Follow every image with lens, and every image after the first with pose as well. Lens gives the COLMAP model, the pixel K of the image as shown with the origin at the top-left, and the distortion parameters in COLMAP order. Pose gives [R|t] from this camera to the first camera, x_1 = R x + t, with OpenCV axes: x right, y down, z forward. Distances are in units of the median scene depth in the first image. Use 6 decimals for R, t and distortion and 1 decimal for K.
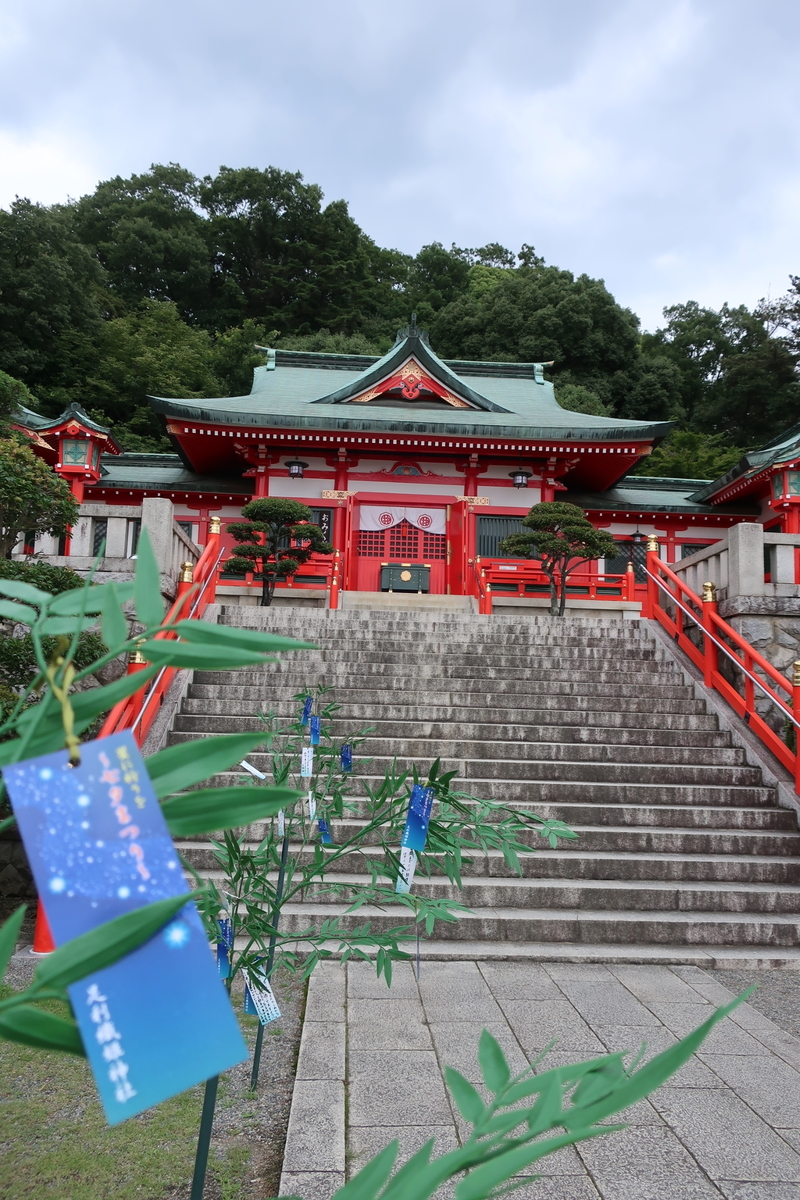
lens RADIAL K [[973.2, 0, 400.0], [0, 973.2, 600.0], [0, 0, 1]] dist [0.013913, 0.005545]
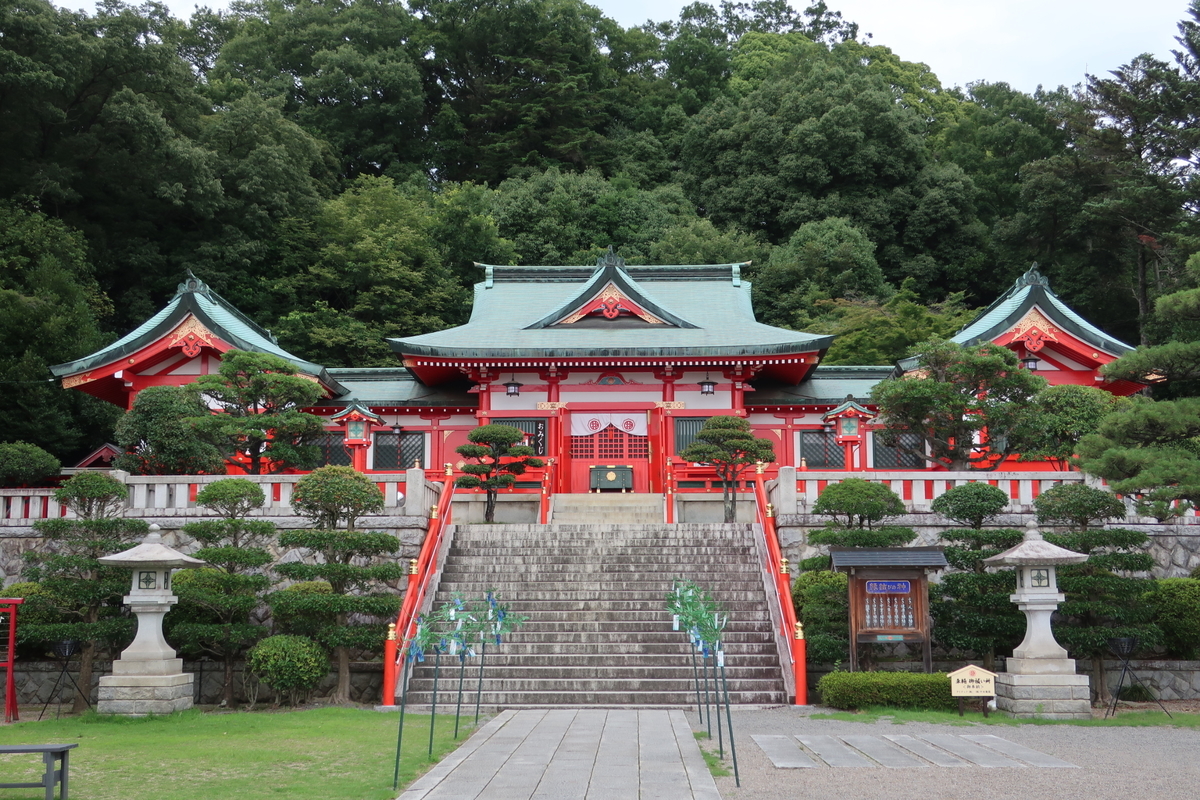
lens RADIAL K [[1479.6, 0, 600.0], [0, 1479.6, 400.0], [0, 0, 1]] dist [0.049888, -0.008037]
pose [[0.996039, -0.043379, -0.077622, 0.127663], [0.042079, 0.998947, -0.018295, -0.080234], [0.078334, 0.014957, 0.996815, -0.719420]]
